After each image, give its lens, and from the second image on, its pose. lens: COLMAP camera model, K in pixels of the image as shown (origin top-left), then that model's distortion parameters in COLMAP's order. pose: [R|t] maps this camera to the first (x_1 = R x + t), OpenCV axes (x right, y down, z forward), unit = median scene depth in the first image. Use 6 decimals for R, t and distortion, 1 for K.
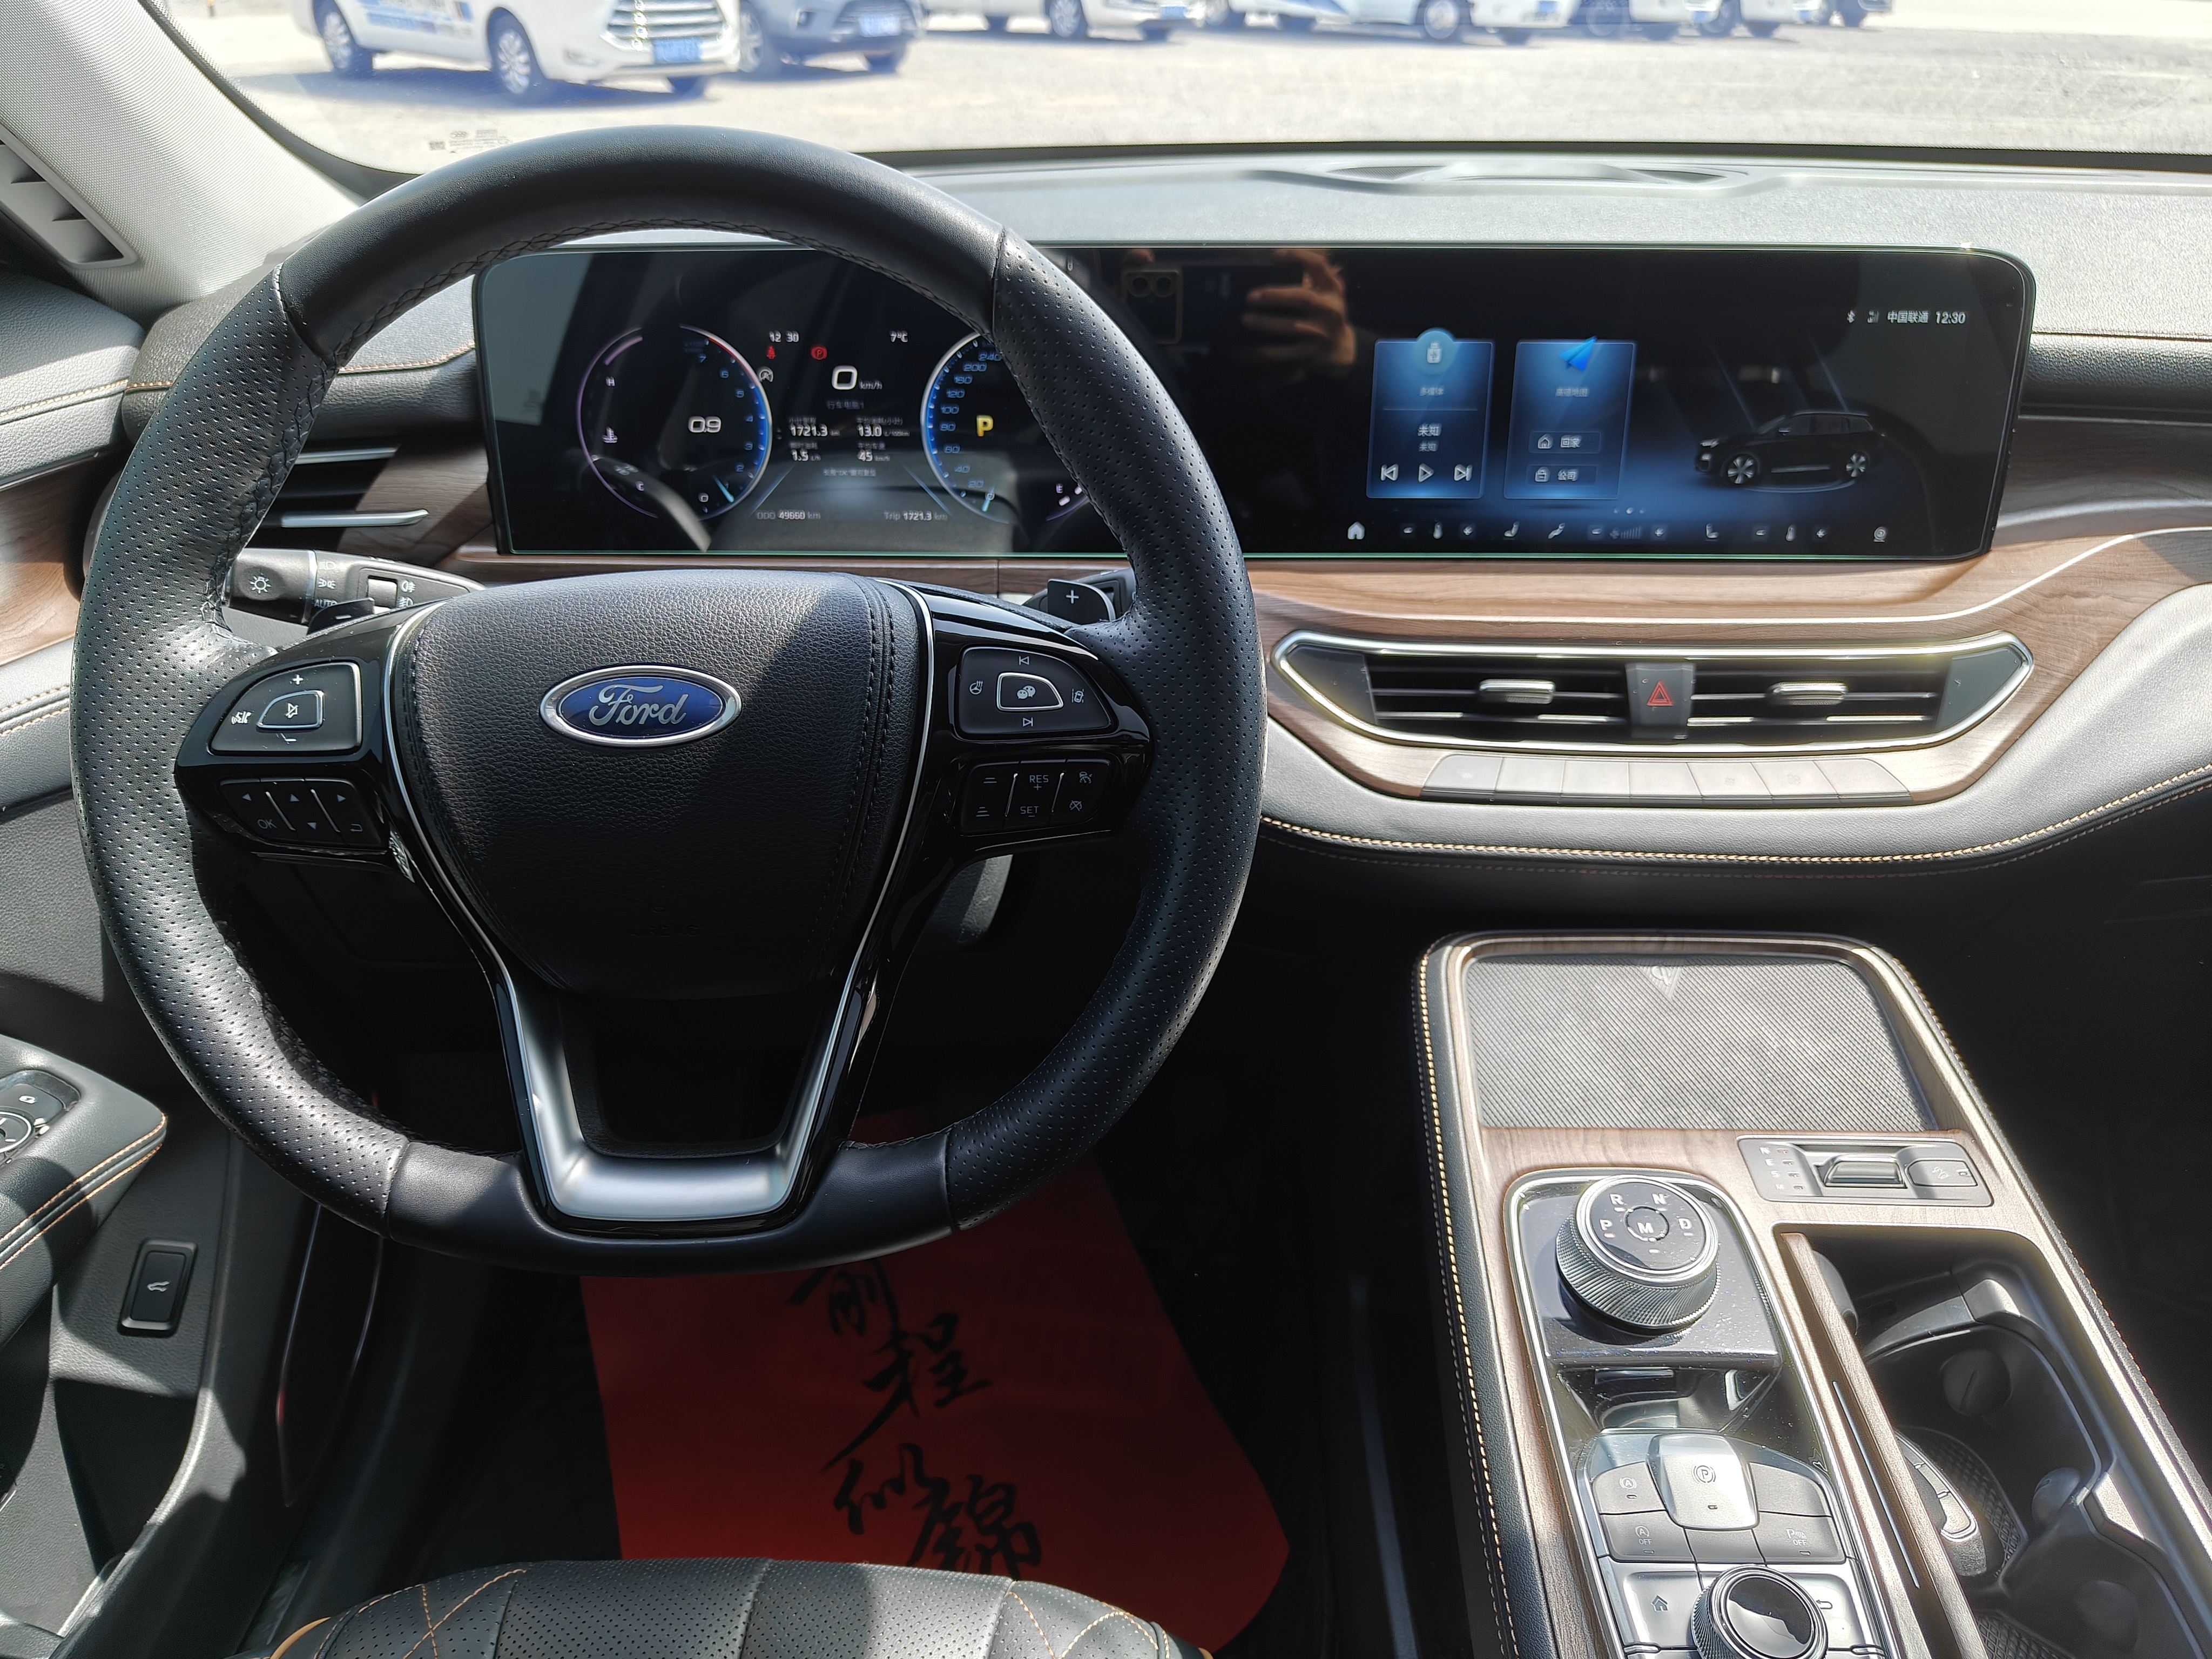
lens RADIAL K [[1542.4, 0, 1106.0], [0, 1542.4, 829.5], [0, 0, 1]] dist [-0.002923, -0.005565]
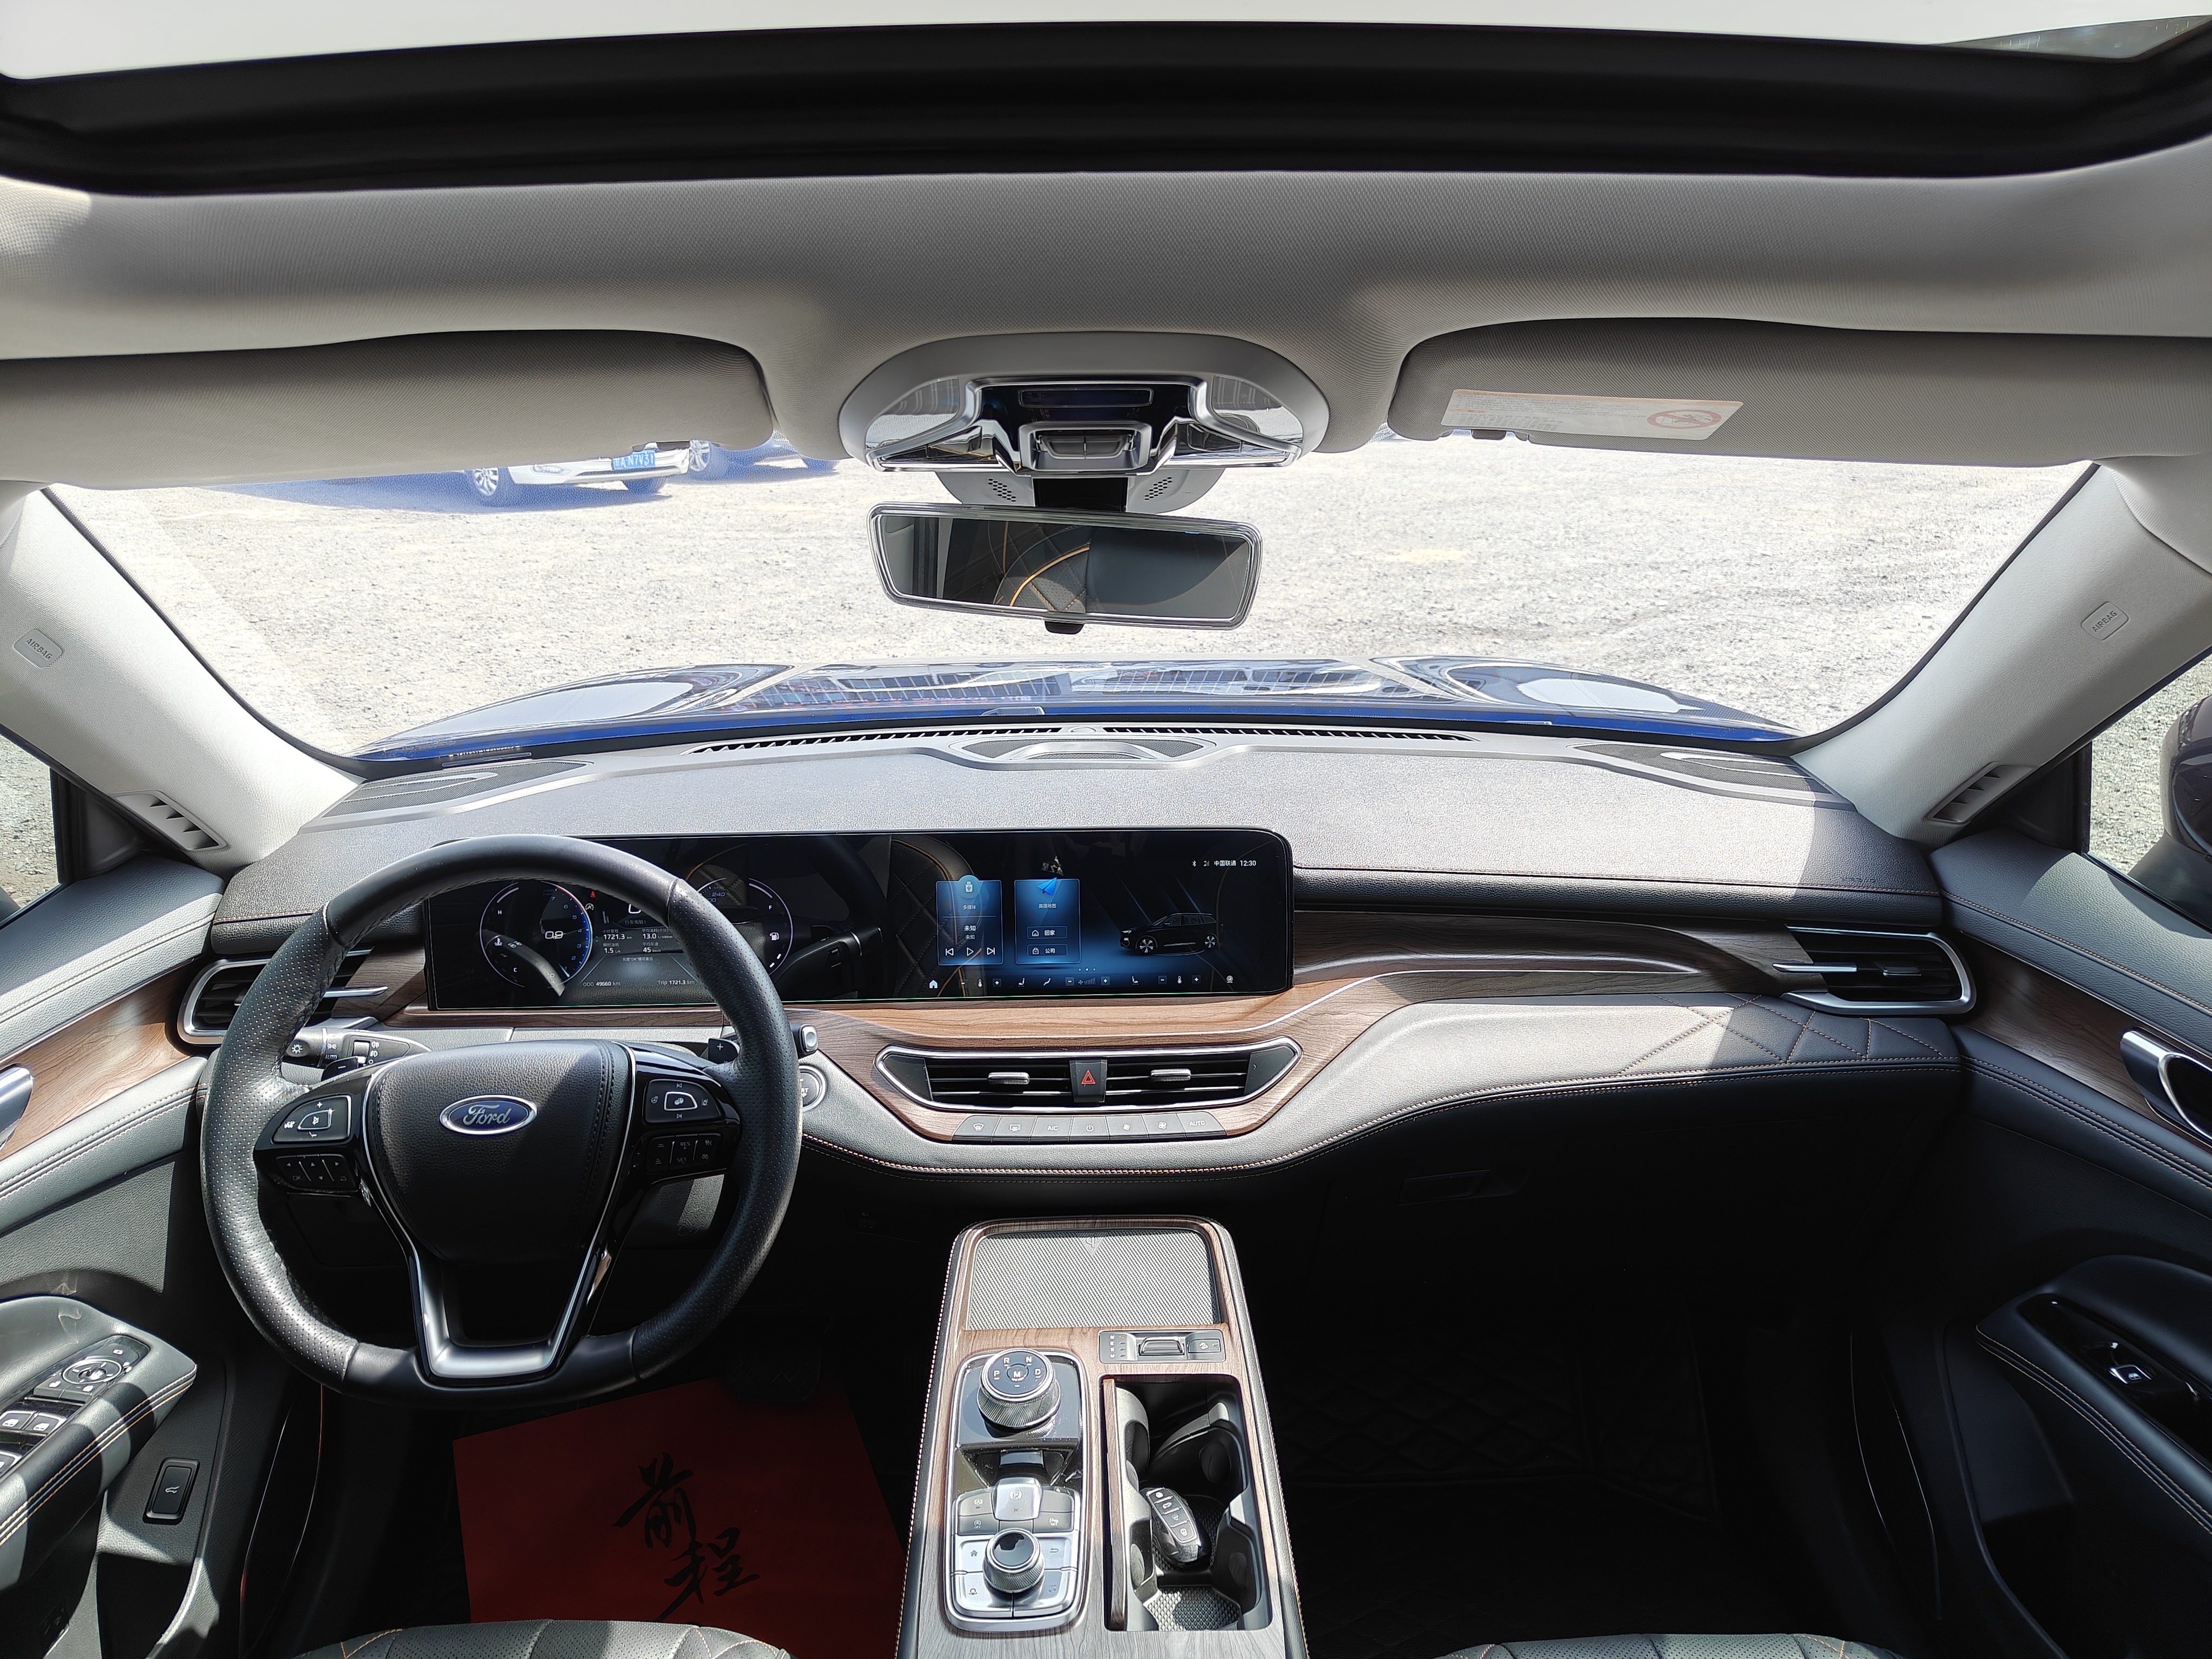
lens RADIAL K [[1529.0, 0, 1106.0], [0, 1529.0, 829.5], [0, 0, 1]] dist [0.010135, -0.003883]
pose [[0.999100, -0.021951, 0.036297, 0.322301], [0.028992, 0.978003, -0.206566, -0.003267], [-0.030964, 0.207432, 0.977759, -0.783354]]
